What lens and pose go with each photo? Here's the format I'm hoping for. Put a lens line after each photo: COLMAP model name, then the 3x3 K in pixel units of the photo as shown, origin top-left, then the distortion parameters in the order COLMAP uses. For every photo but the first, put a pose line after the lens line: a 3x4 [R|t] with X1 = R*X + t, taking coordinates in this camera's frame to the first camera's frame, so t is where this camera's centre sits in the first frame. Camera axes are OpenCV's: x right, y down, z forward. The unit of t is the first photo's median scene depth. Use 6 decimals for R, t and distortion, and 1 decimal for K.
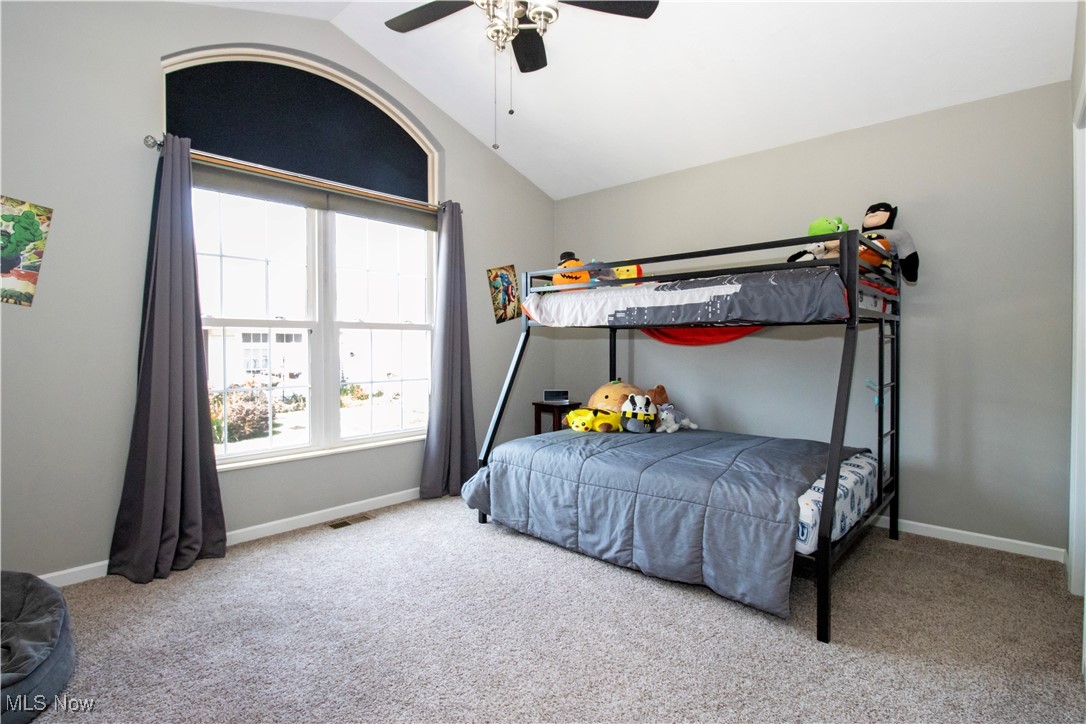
lens RADIAL K [[530.9, 0, 542.5], [0, 530.9, 357.7], [0, 0, 1]] dist [0.000550, -0.012018]
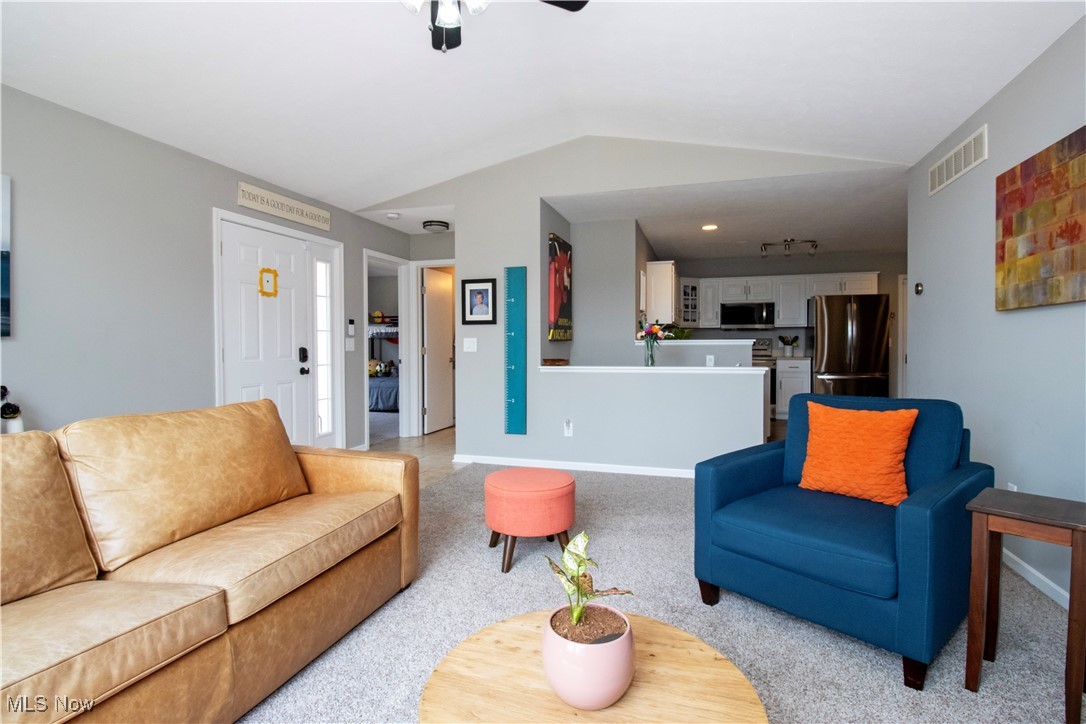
lens RADIAL K [[530.9, 0, 541.2], [0, 530.9, 361.4], [0, 0, 1]] dist [0.000550, -0.012018]
pose [[0.907987, -0.009174, 0.418898, -0.221504], [0.006549, 0.999949, 0.007702, 0.046533], [-0.418947, -0.004250, 0.908001, -1.838309]]
